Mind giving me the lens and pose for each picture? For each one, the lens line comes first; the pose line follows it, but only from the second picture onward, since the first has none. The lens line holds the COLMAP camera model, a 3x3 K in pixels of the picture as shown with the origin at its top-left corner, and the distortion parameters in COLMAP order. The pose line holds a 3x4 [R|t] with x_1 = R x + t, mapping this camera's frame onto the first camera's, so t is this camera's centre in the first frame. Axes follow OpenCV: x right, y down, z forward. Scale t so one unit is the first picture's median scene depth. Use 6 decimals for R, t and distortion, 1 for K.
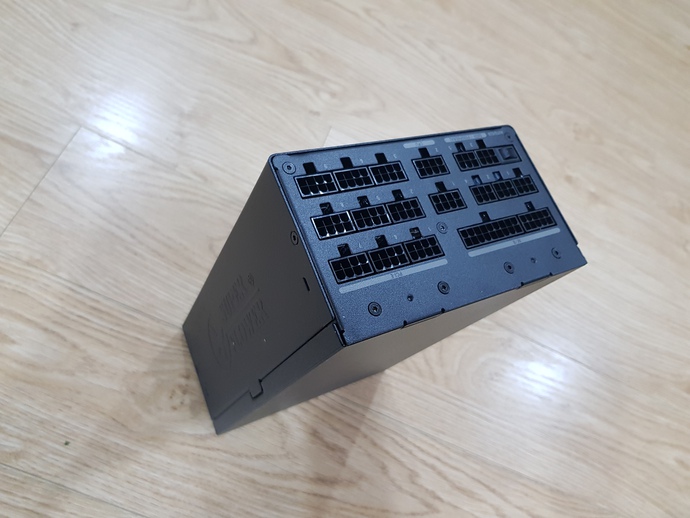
lens RADIAL K [[561.8, 0, 340.0], [0, 561.8, 261.5], [0, 0, 1]] dist [0.016669, -0.050579]
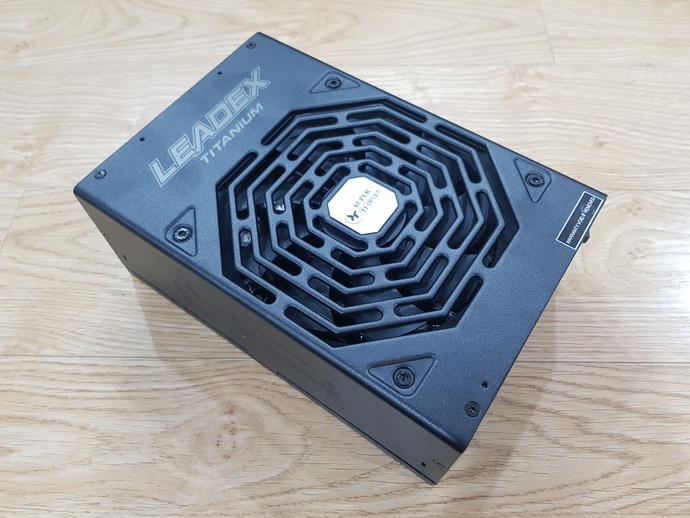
lens RADIAL K [[561.8, 0, 343.0], [0, 561.8, 259.5], [0, 0, 1]] dist [0.016669, -0.050579]
pose [[0.891133, -0.421117, -0.168947, 0.071526], [0.412222, 0.906976, -0.086409, 0.139990], [0.189619, 0.007358, 0.981830, 0.273487]]
